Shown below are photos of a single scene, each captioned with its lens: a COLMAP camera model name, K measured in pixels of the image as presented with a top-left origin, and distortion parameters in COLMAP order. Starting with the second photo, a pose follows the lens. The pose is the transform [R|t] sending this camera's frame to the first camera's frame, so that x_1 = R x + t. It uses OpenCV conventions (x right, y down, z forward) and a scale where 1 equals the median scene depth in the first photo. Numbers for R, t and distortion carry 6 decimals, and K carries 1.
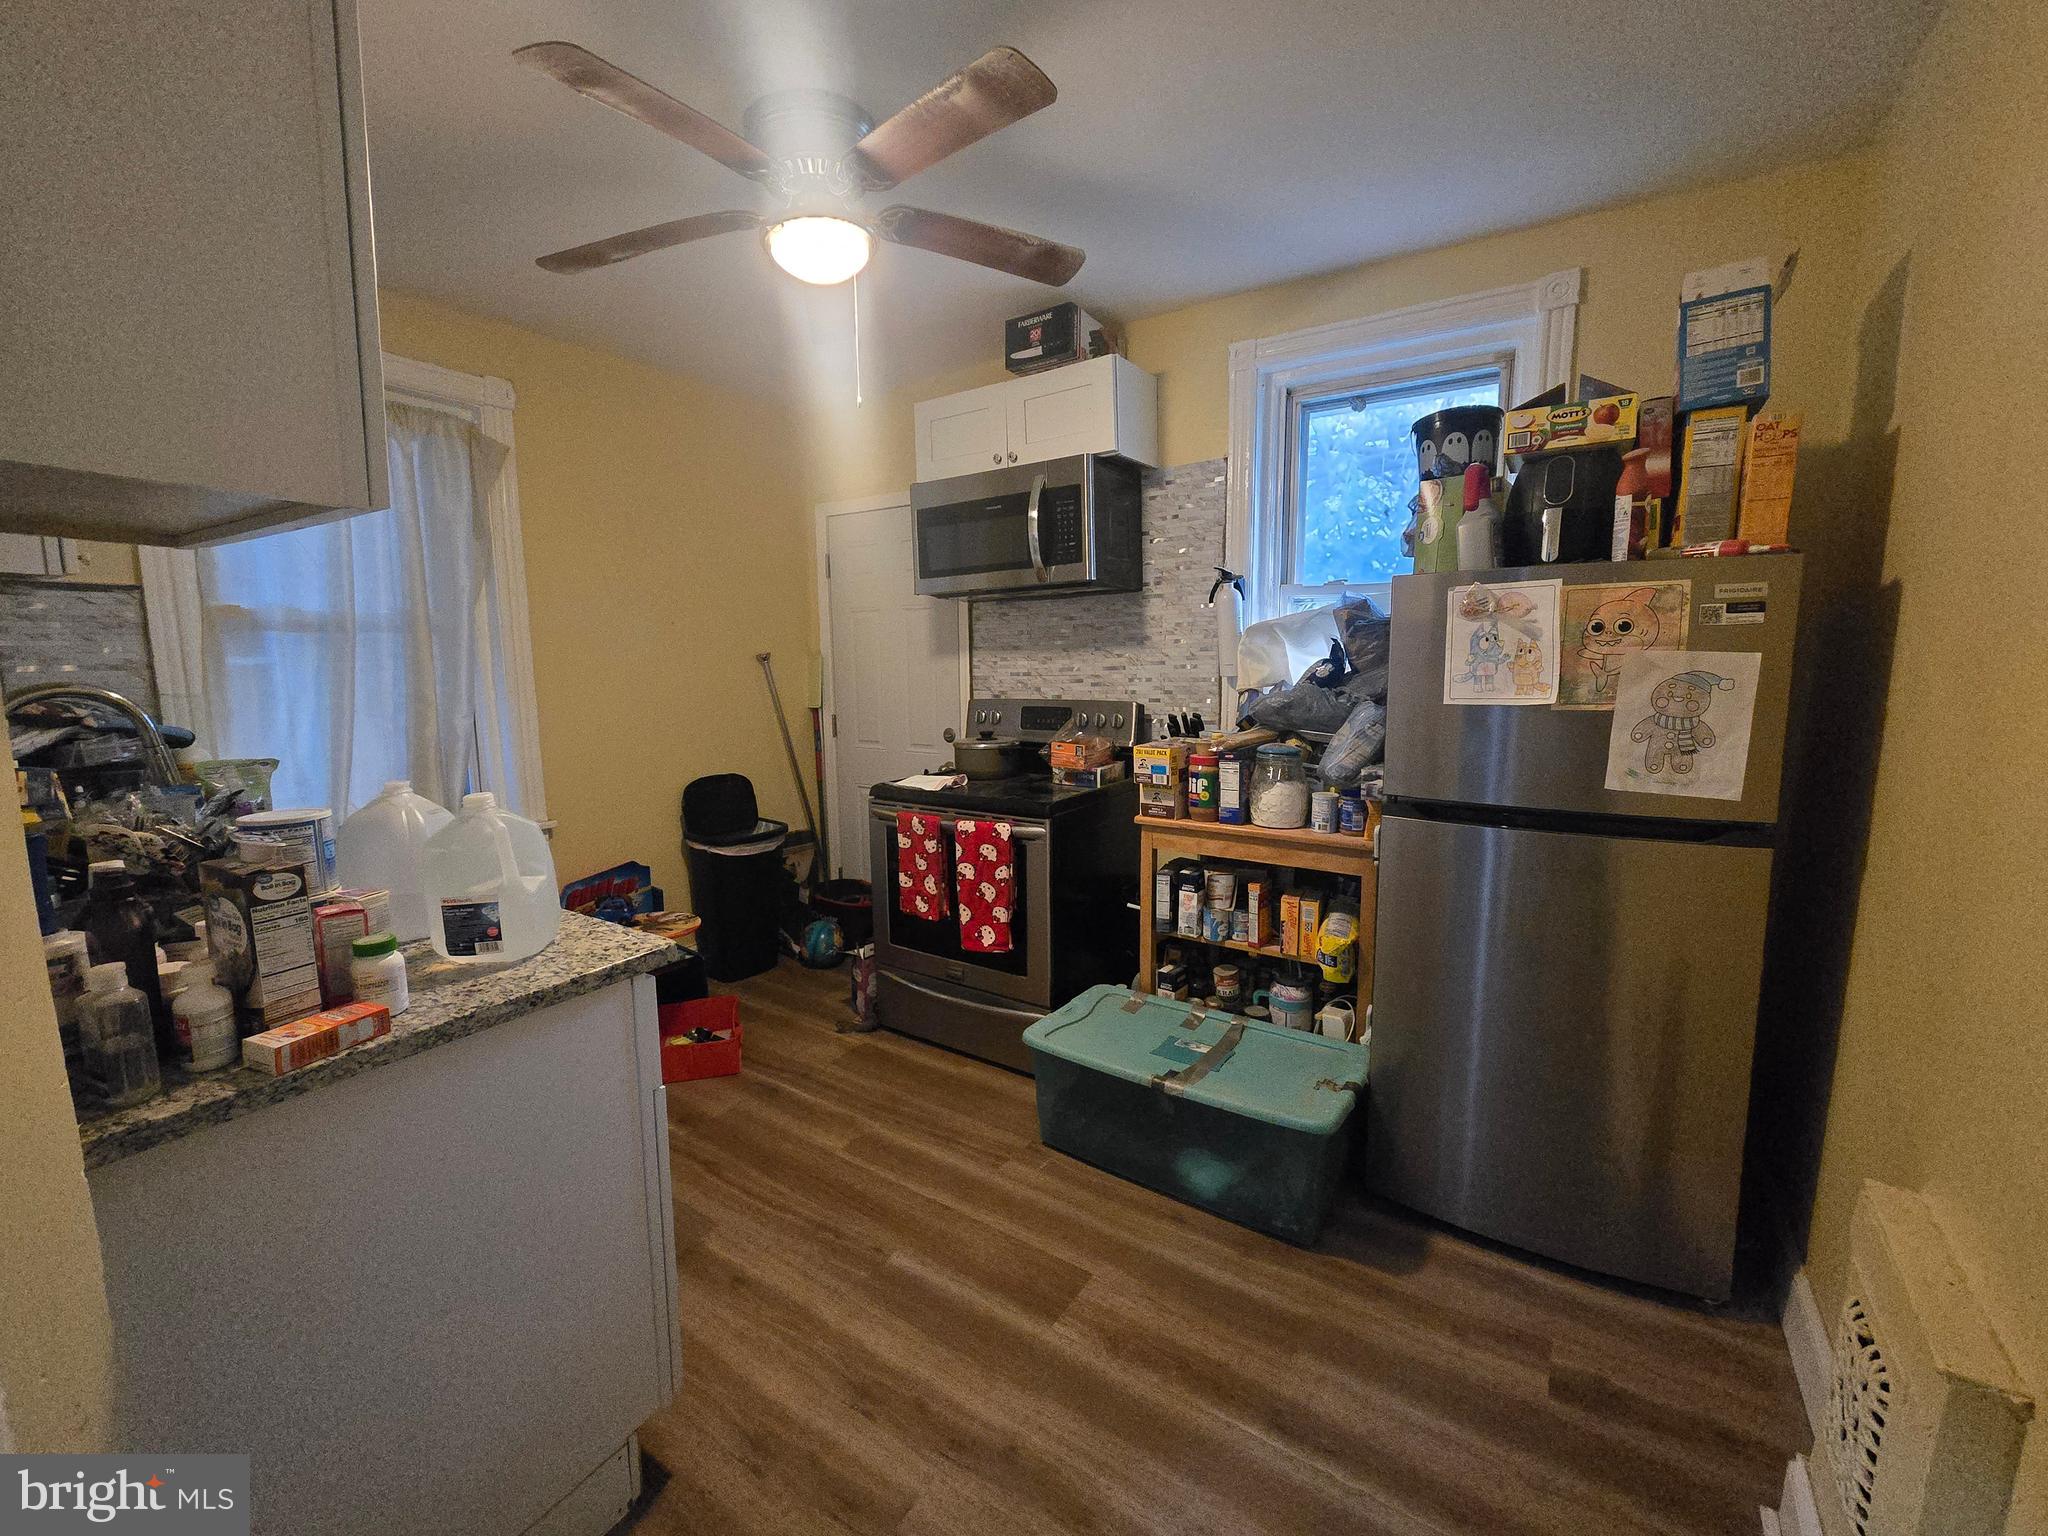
lens RADIAL K [[831.2, 0, 1005.9], [0, 831.2, 765.3], [0, 0, 1]] dist [0.000977, 0.000049]
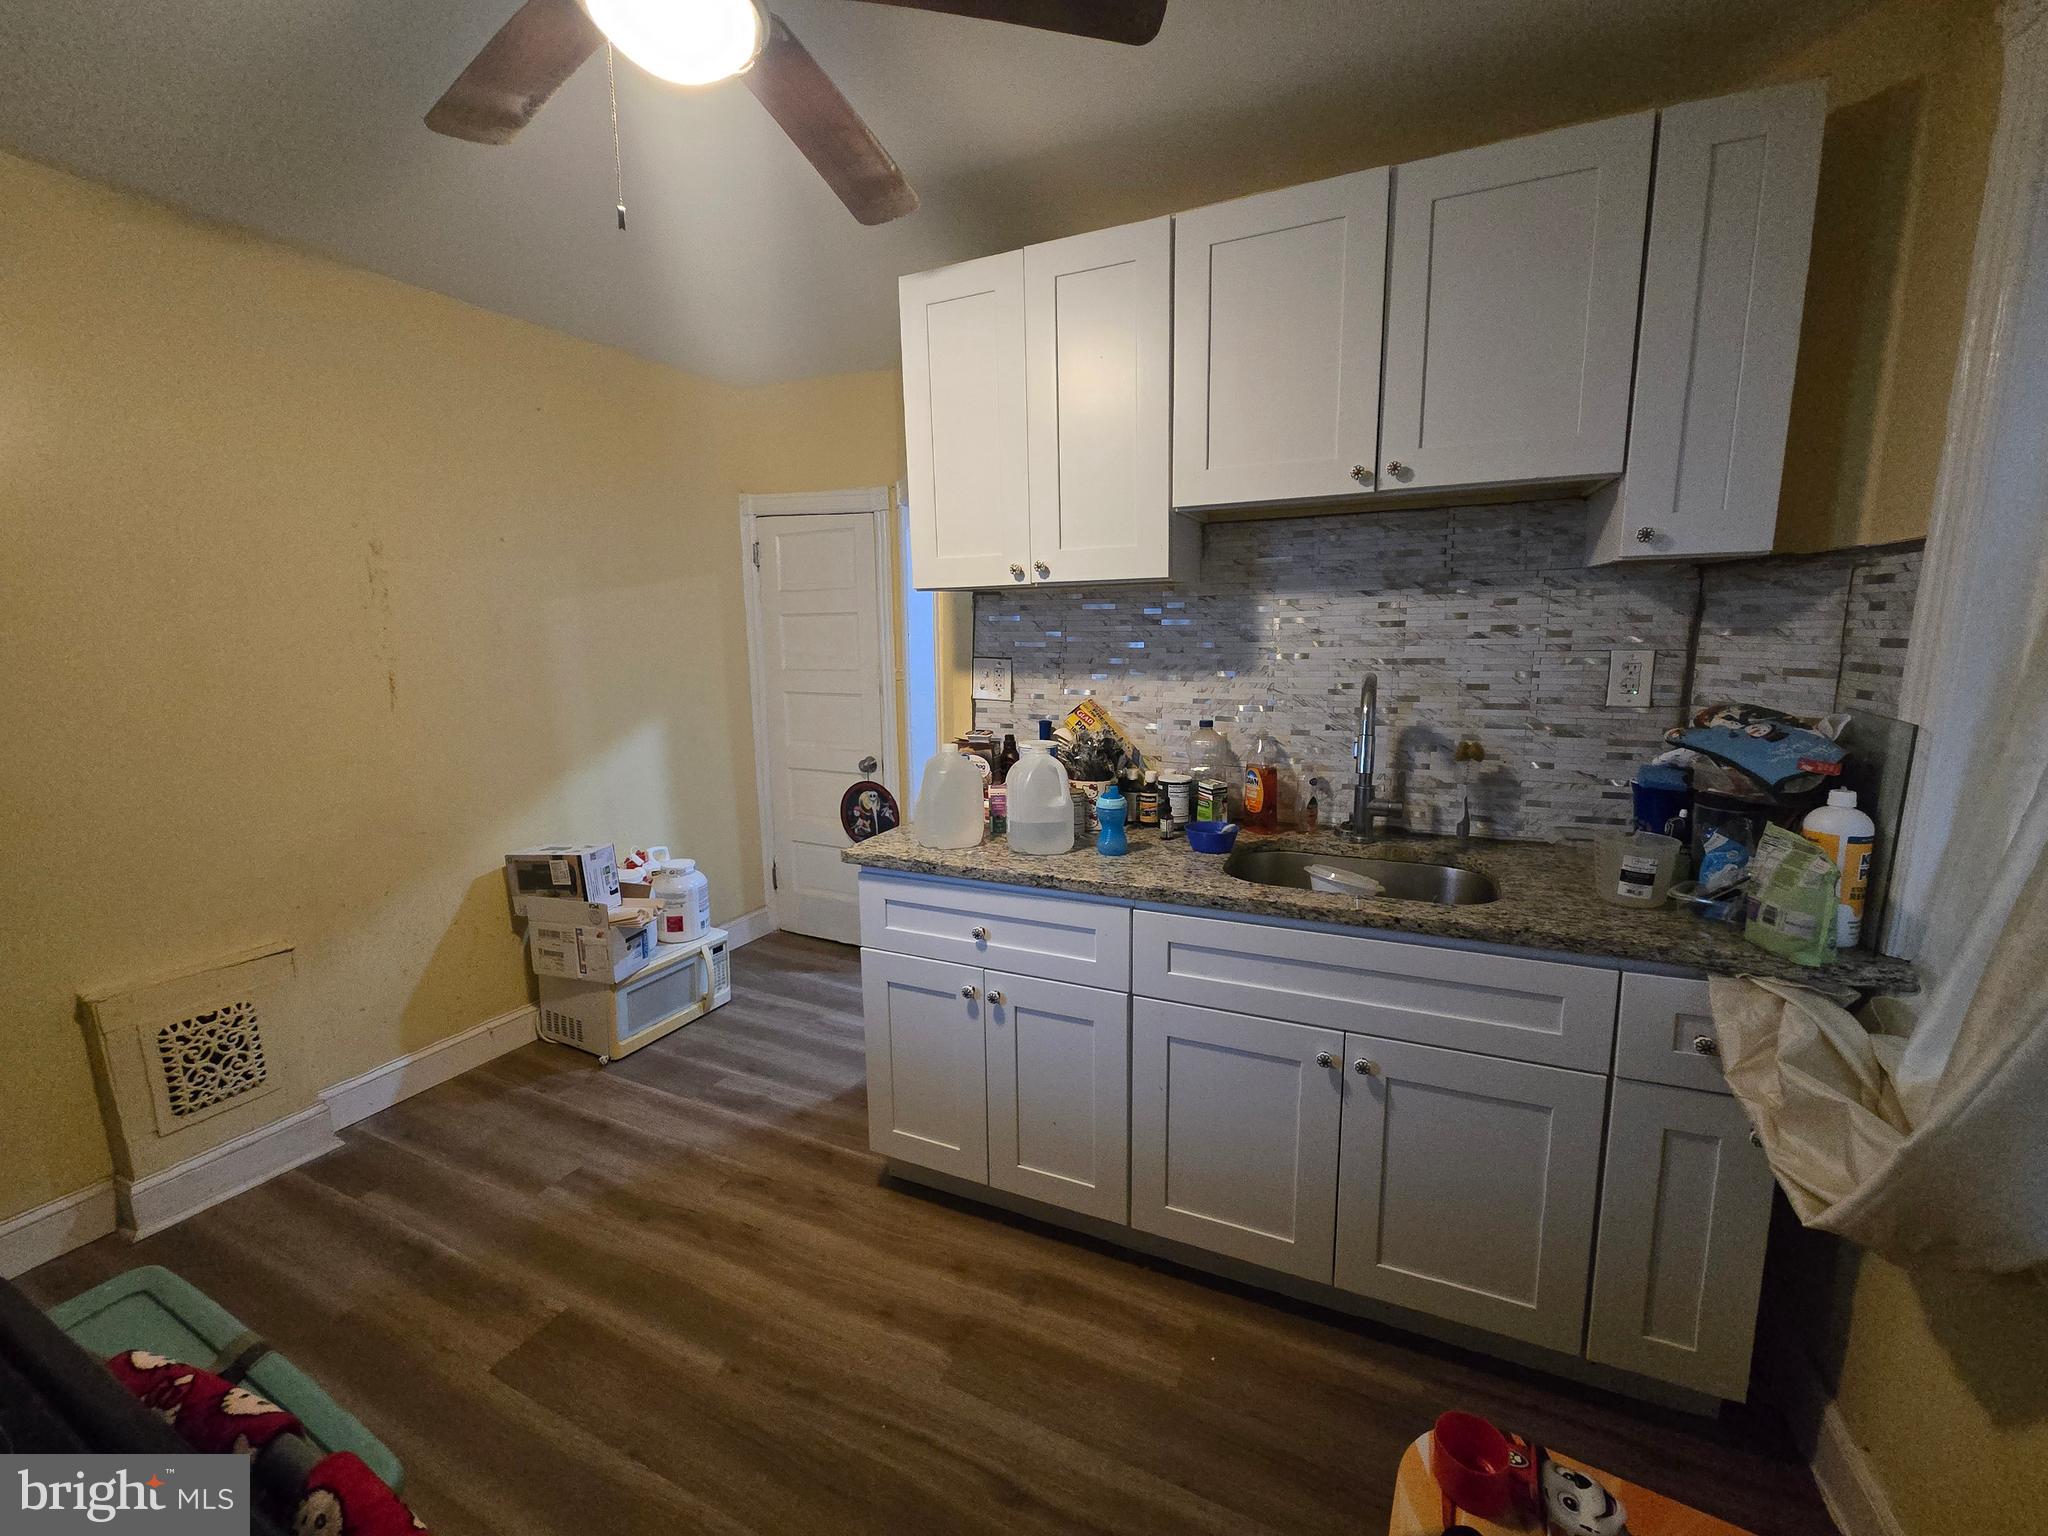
lens RADIAL K [[831.2, 0, 1024.9], [0, 831.2, 768.1], [0, 0, 1]] dist [0.000977, 0.000049]
pose [[-0.986987, 0.049001, -0.153153, -0.252201], [0.001563, 0.955318, 0.295576, -0.190183], [0.160794, 0.291490, -0.942963, 1.221502]]
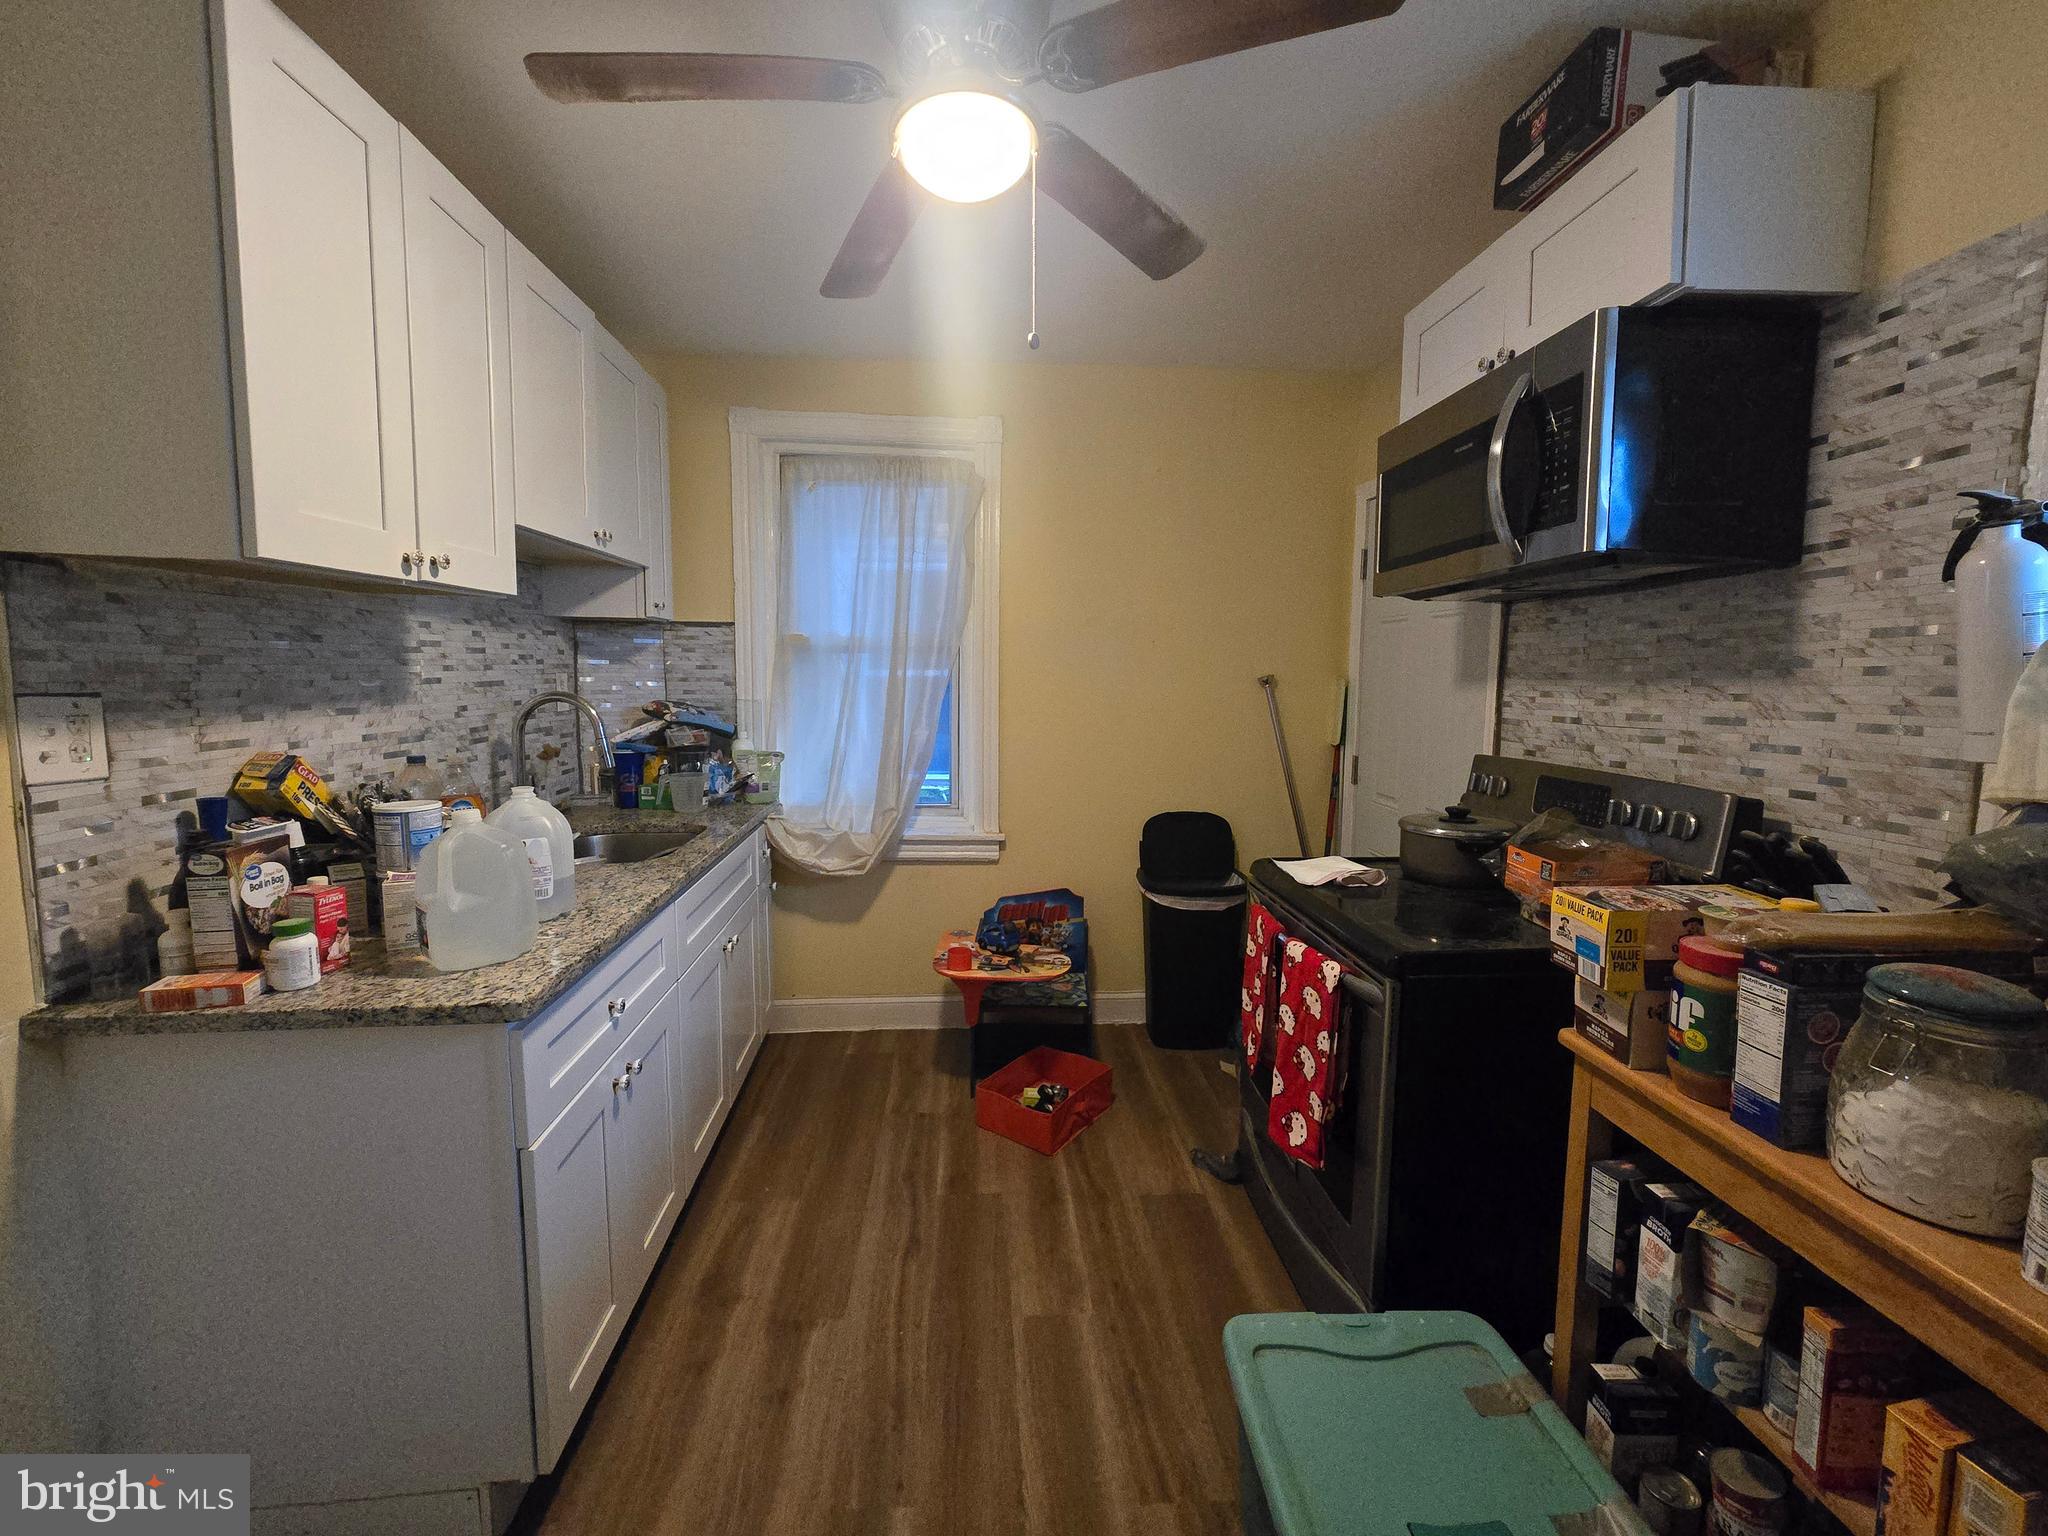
lens RADIAL K [[831.2, 0, 1016.8], [0, 831.2, 763.1], [0, 0, 1]] dist [0.000977, 0.000049]
pose [[0.618549, 0.102485, -0.779034, 0.310705], [-0.116485, 0.992462, 0.038074, -0.072293], [0.777064, 0.067195, 0.625824, 0.416856]]
